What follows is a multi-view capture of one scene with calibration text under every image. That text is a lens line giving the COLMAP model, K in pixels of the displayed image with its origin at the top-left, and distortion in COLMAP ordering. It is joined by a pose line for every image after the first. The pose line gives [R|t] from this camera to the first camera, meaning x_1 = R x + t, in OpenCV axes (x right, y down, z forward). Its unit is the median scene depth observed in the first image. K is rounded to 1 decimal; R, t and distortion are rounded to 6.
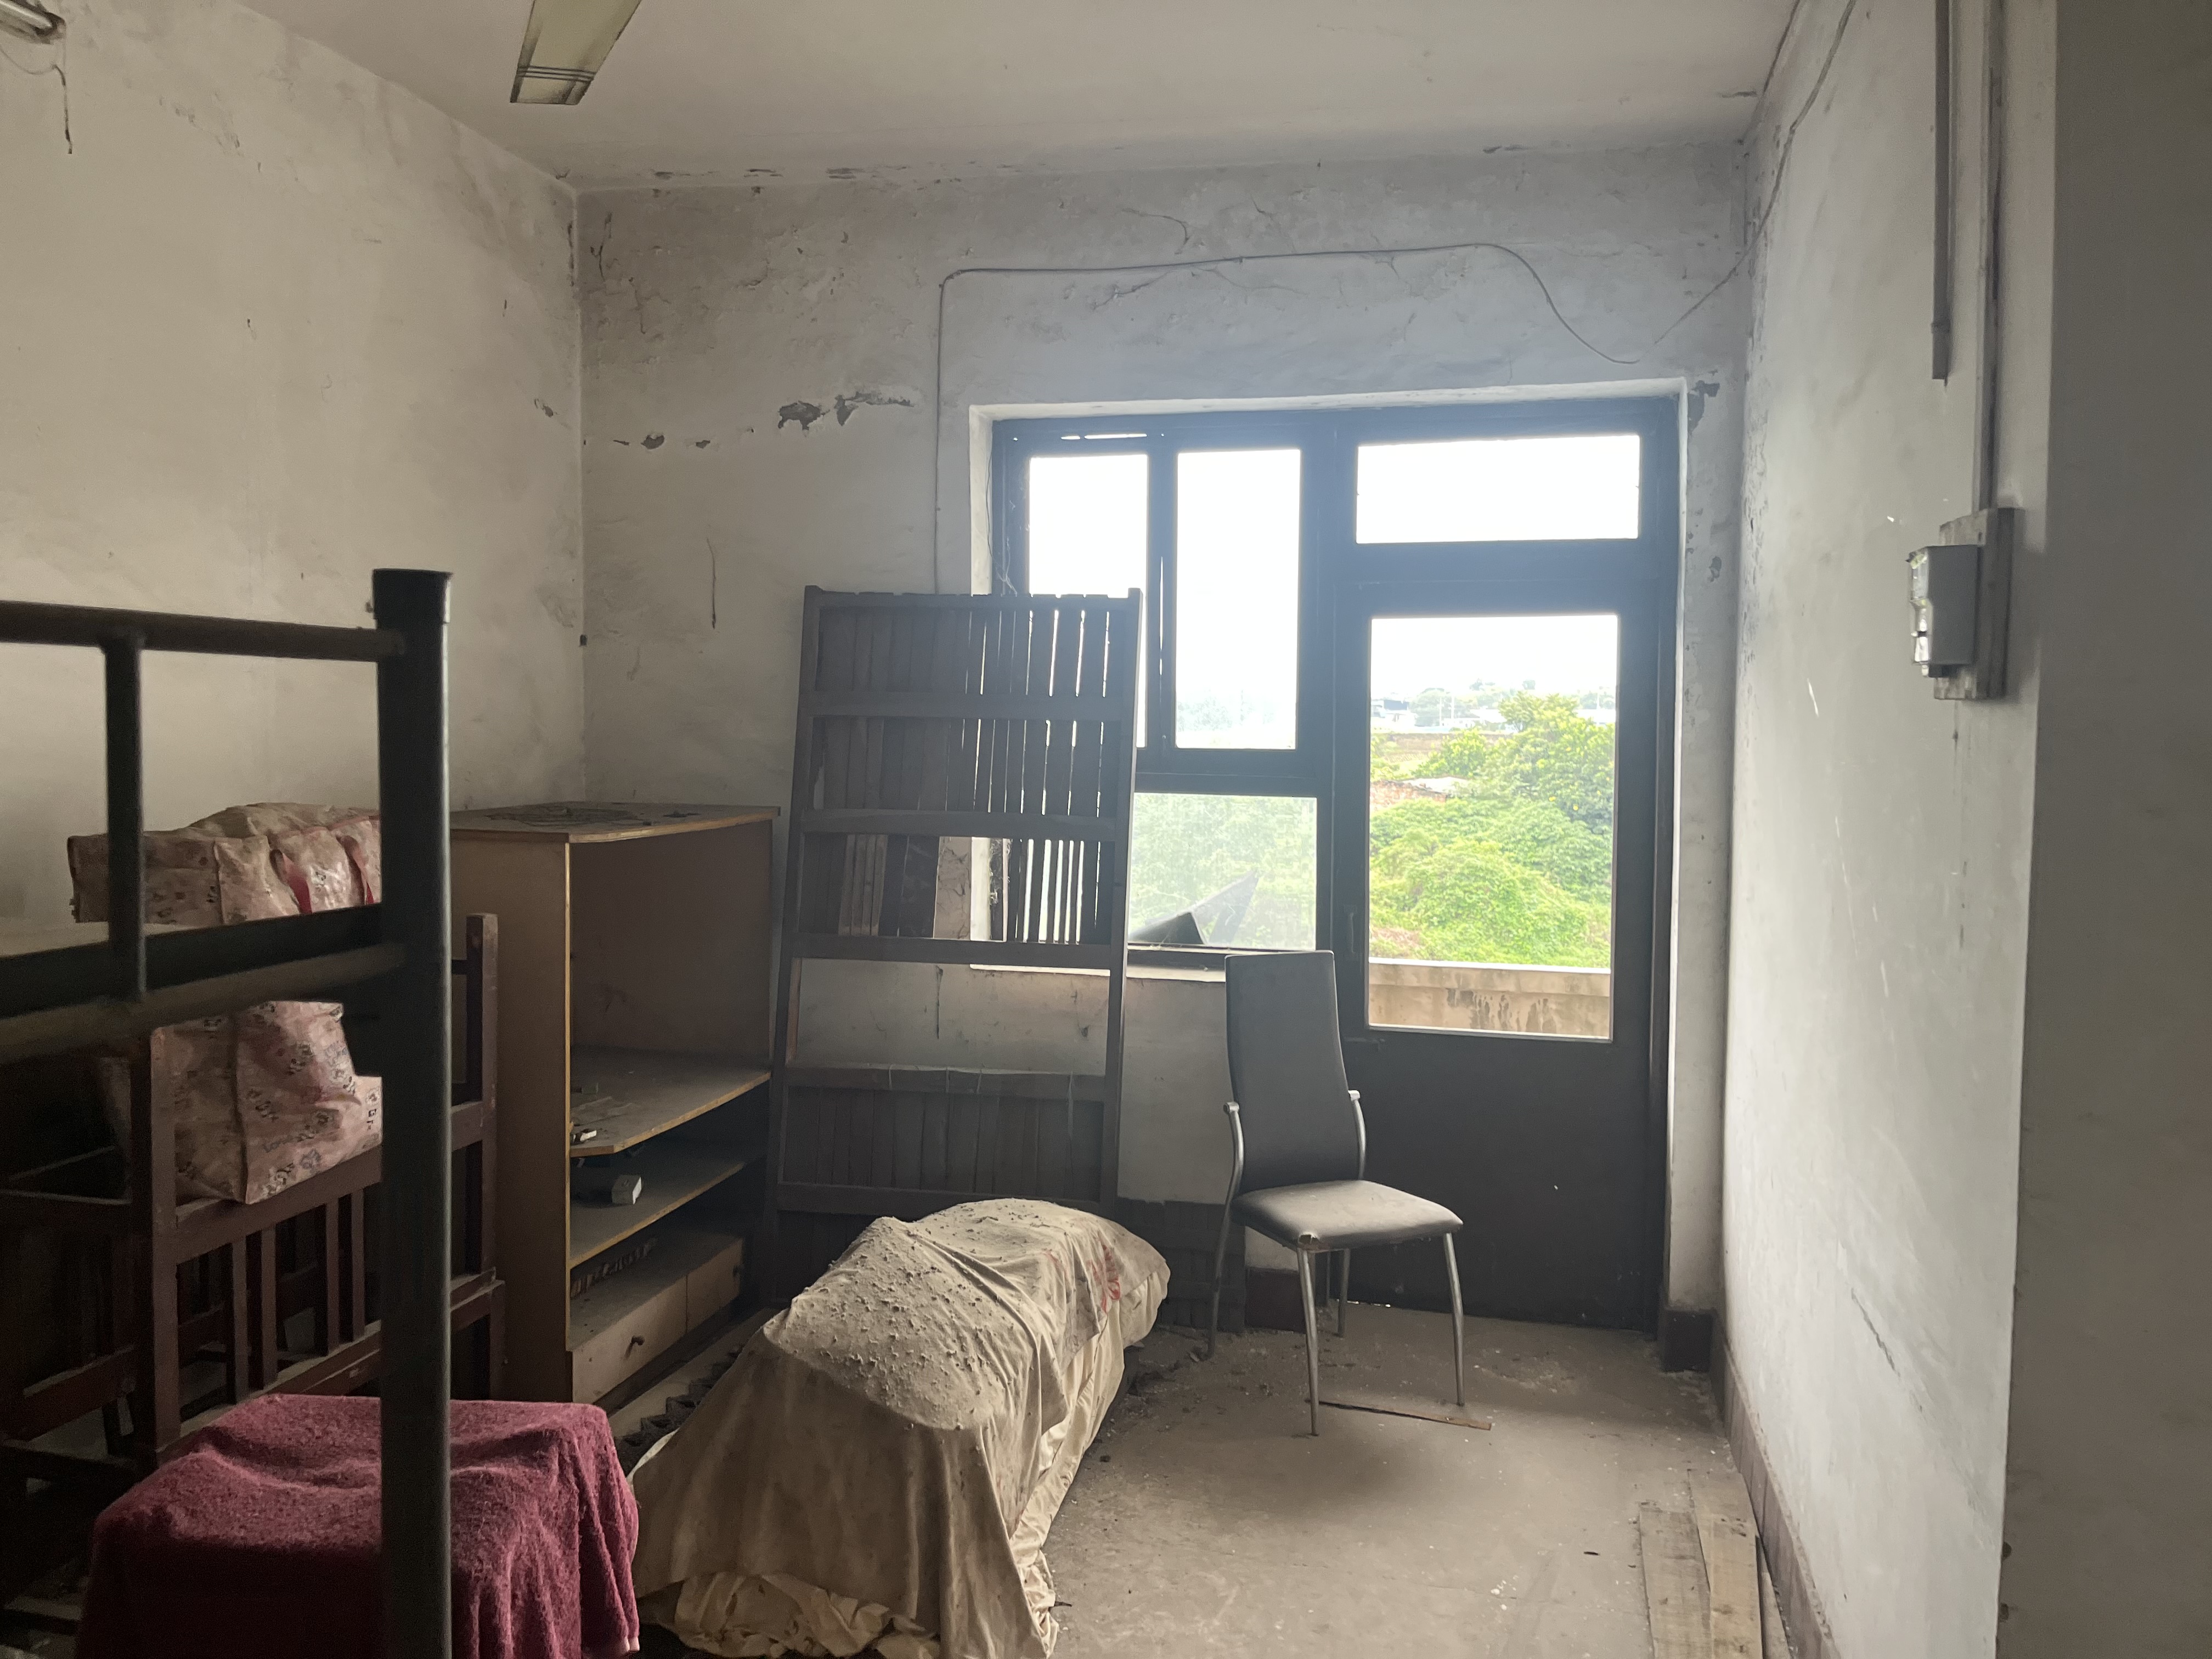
lens RADIAL K [[1671.2, 0, 1102.3], [0, 1671.2, 818.8], [0, 0, 1]] dist [0.049647, -0.001404]
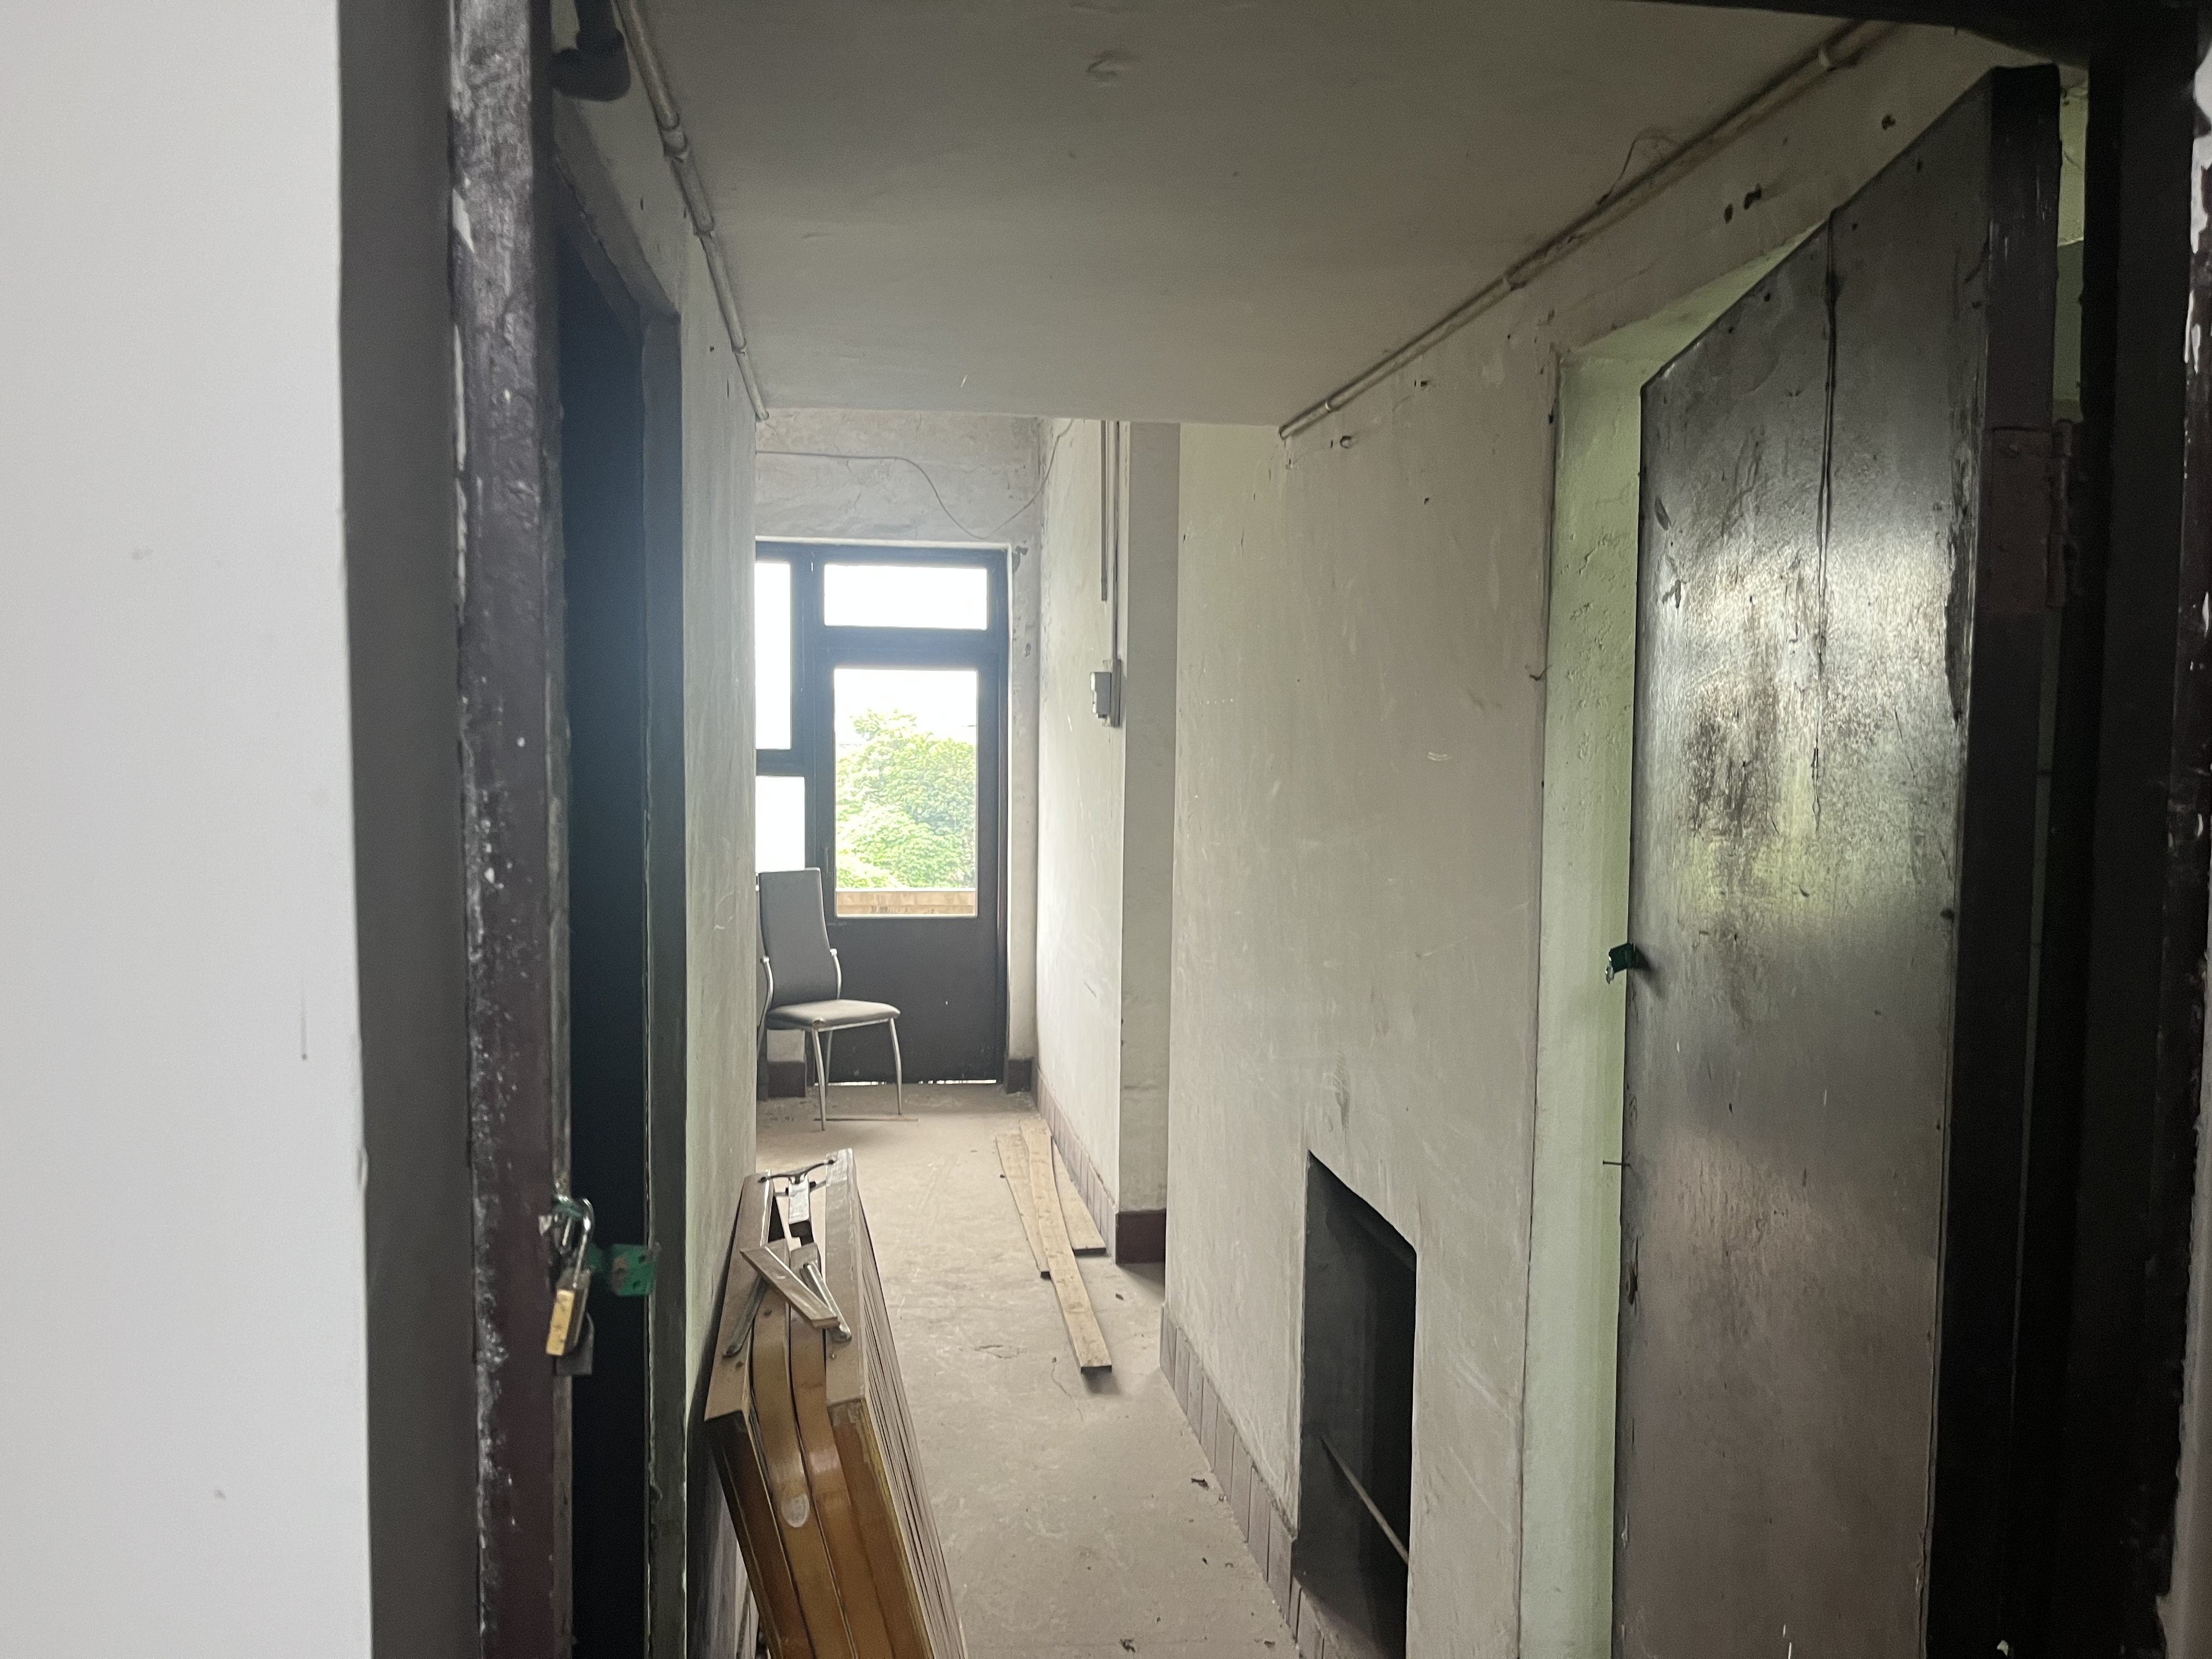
lens RADIAL K [[1671.2, 0, 1102.3], [0, 1671.2, 818.8], [0, 0, 1]] dist [0.049647, -0.001404]
pose [[0.926145, -0.013573, 0.376924, -0.233530], [0.015577, 0.999876, -0.002269, 0.037890], [-0.376847, 0.007972, 0.926241, -0.669194]]
